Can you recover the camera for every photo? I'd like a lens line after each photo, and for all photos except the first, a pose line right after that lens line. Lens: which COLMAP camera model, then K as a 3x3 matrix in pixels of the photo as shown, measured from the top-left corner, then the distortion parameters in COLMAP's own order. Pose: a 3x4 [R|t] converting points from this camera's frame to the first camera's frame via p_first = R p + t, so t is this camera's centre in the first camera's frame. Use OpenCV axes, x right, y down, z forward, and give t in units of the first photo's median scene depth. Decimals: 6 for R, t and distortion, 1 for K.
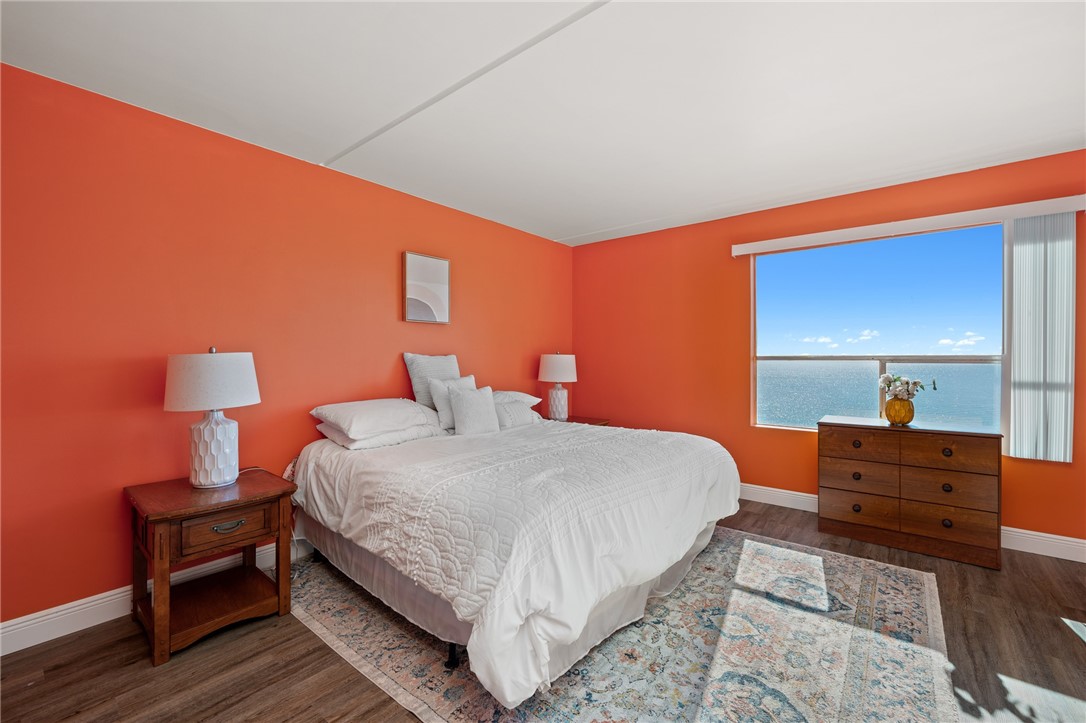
lens RADIAL K [[442.0, 0, 543.0], [0, 442.0, 361.5], [0, 0, 1]] dist [0.001267, 0.000395]
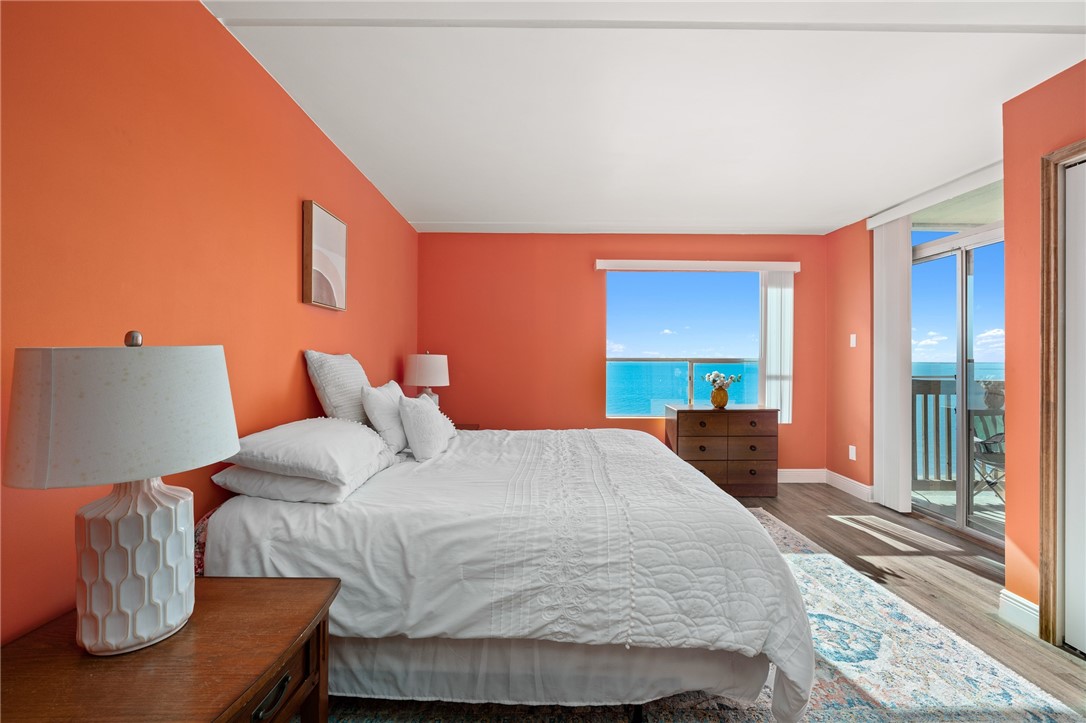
lens RADIAL K [[442.0, 0, 543.0], [0, 442.0, 361.5], [0, 0, 1]] dist [0.001267, 0.000395]
pose [[0.774981, -0.000224, 0.631984, -0.695175], [0.001659, 0.999997, -0.001679, -0.001404], [-0.631982, 0.002350, 0.774980, 0.376708]]
